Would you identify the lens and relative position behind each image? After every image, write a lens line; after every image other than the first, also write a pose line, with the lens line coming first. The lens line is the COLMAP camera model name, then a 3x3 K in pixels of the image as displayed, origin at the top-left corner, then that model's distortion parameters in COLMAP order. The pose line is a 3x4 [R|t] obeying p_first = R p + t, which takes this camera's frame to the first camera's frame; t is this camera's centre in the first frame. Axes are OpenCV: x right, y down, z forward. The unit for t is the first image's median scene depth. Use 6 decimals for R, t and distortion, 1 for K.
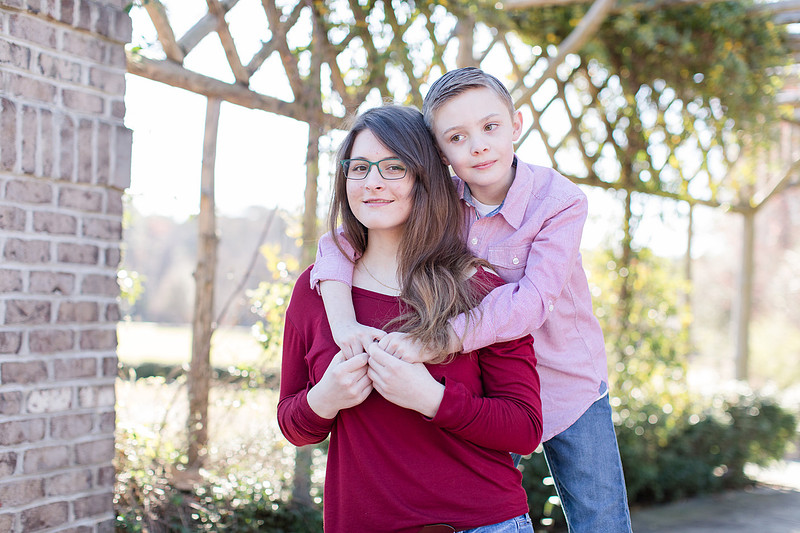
lens RADIAL K [[1156.3, 0, 400.0], [0, 1156.3, 266.5], [0, 0, 1]] dist [0.038432, -0.065157]
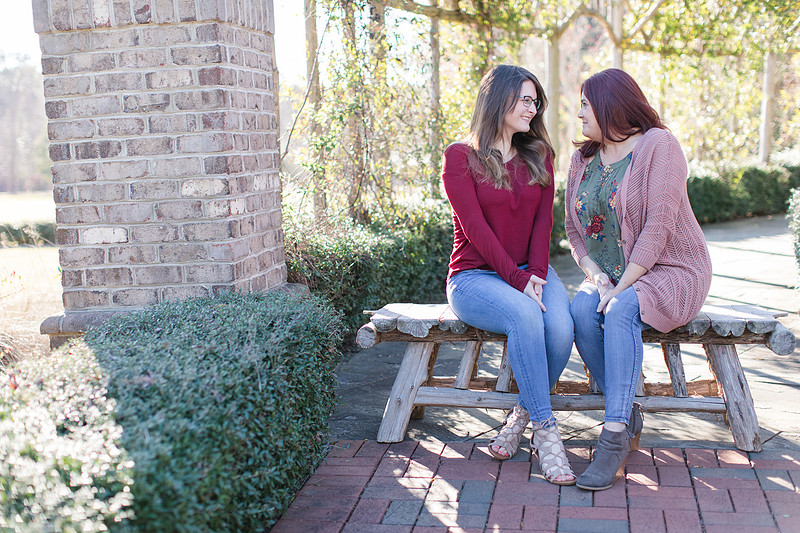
lens RADIAL K [[1156.3, 0, 400.0], [0, 1156.3, 266.5], [0, 0, 1]] dist [0.038432, -0.065157]
pose [[0.962763, -0.101483, 0.250577, -0.349172], [0.066892, 0.987472, 0.142911, 0.015883], [-0.261941, -0.120828, 0.957490, -0.312580]]
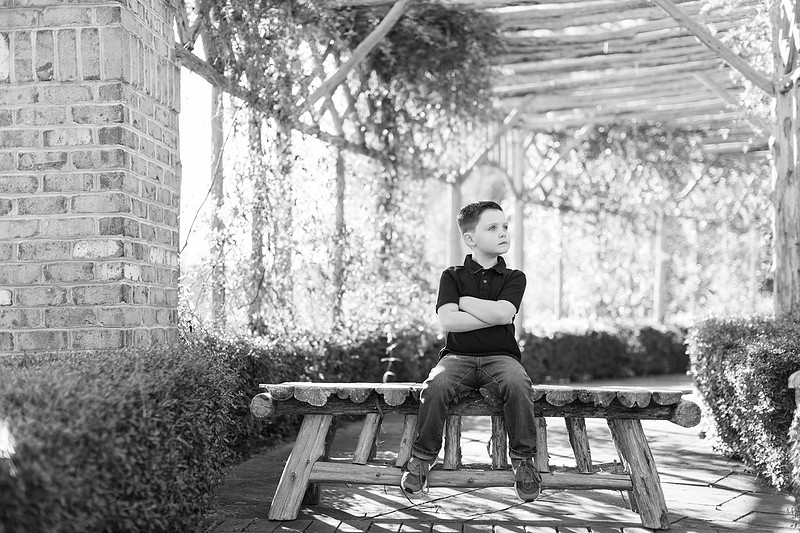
lens RADIAL K [[1156.3, 0, 400.0], [0, 1156.3, 266.5], [0, 0, 1]] dist [0.038432, -0.065157]
pose [[0.938936, -0.027241, 0.343013, -0.349098], [0.033569, 0.999358, -0.012523, 0.107321], [-0.342452, 0.023273, 0.939247, -0.293068]]
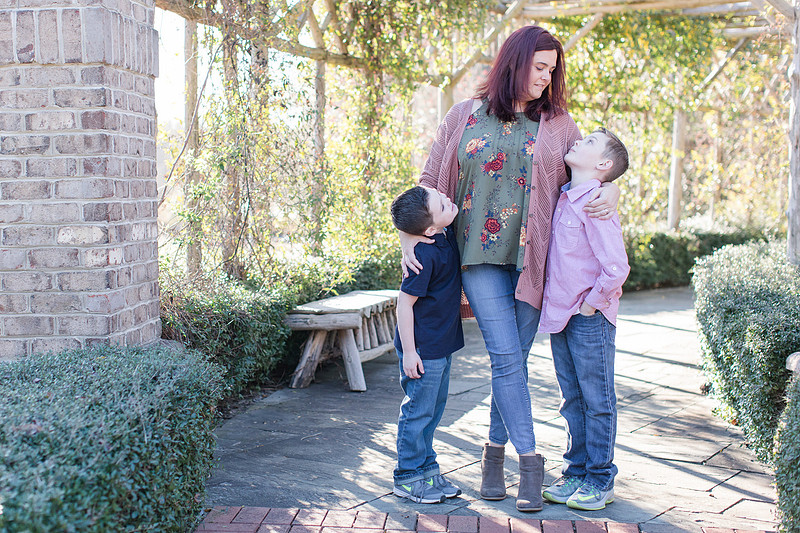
lens RADIAL K [[1335.7, 0, 338.6], [0, 1335.7, 239.7], [0, 0, 1]] dist [0.036047, -0.027911]
pose [[0.949609, -0.052079, 0.309081, -0.390949], [0.030424, 0.996759, 0.074477, 0.008886], [-0.311958, -0.061320, 0.948115, -0.405184]]
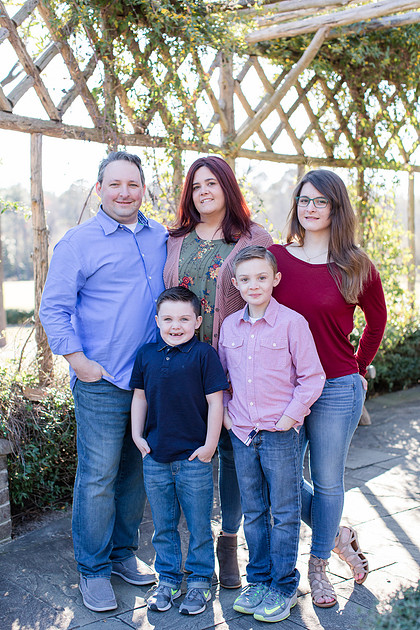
lens RADIAL K [[910.6, 0, 210.0], [0, 910.6, 315.0], [0, 0, 1]] dist [0.038432, -0.065157]
pose [[0.997165, -0.067020, -0.034217, 0.072544], [0.070141, 0.992505, 0.100072, -0.017871], [0.027253, -0.102188, 0.994392, -0.135144]]
